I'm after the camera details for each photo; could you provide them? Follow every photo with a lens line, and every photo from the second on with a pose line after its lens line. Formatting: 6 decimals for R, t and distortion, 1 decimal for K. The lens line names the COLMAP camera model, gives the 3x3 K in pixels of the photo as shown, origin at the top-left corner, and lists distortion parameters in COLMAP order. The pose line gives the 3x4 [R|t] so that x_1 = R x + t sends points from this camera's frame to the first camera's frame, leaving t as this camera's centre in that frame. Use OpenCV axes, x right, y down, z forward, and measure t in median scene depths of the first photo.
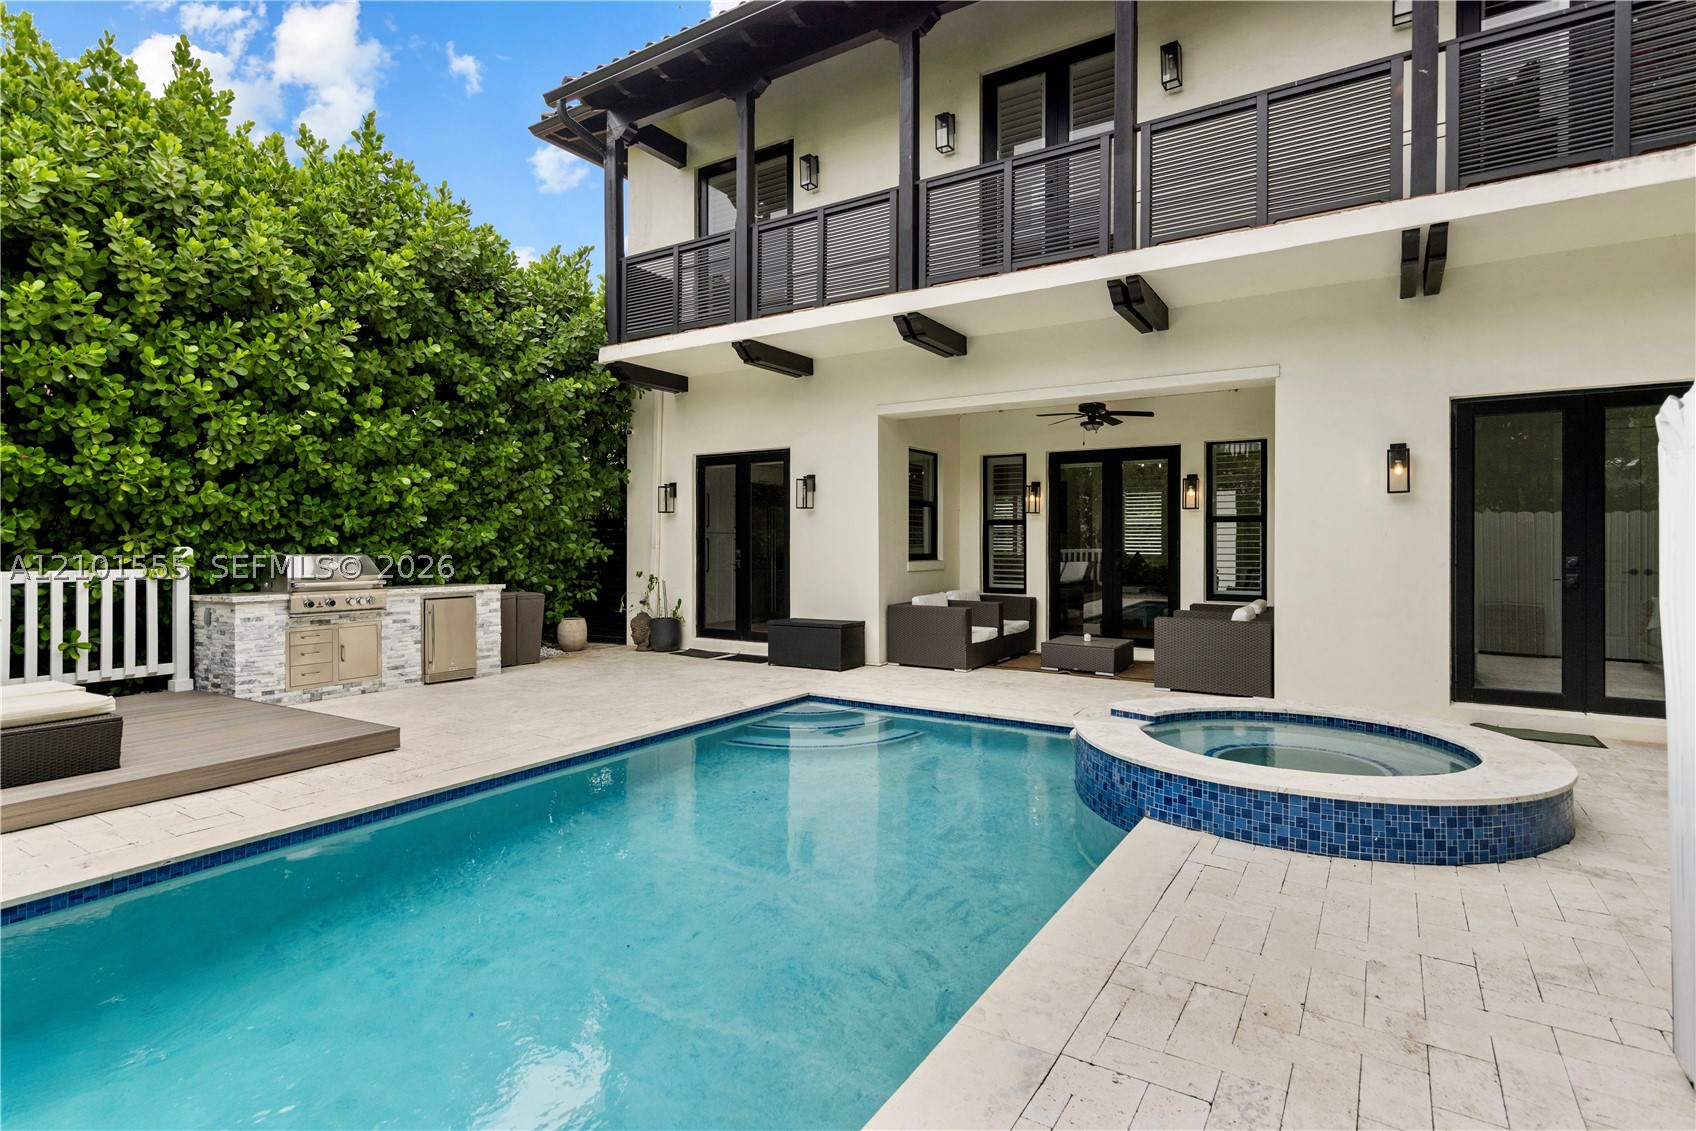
lens RADIAL K [[834.8, 0, 850.1], [0, 834.8, 544.8], [0, 0, 1]] dist [-0.000796, -0.000234]
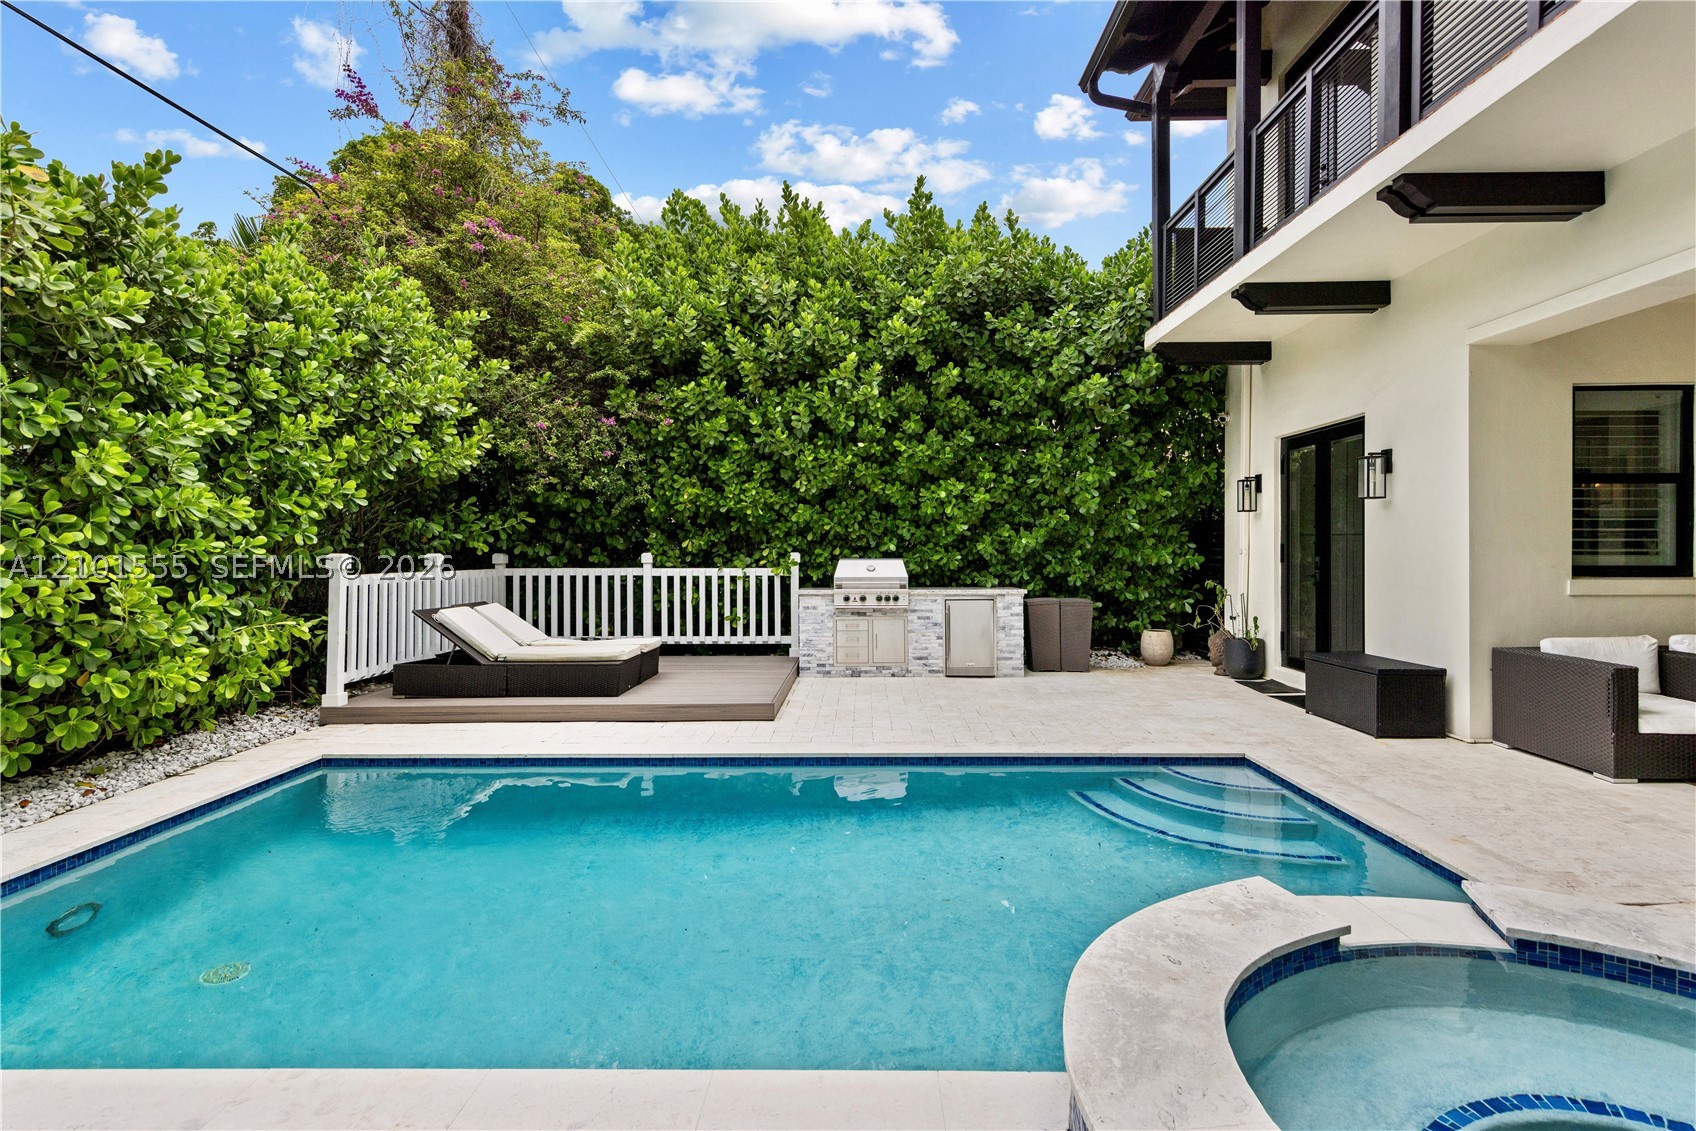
lens RADIAL K [[835.0, 0, 848.0], [0, 835.0, 565.5], [0, 0, 1]] dist [-0.000781, 0.000210]
pose [[0.527328, 0.014924, -0.849531, 0.358562], [0.002186, 0.999819, 0.018921, -0.001984], [0.849659, -0.011835, 0.527199, 0.295803]]
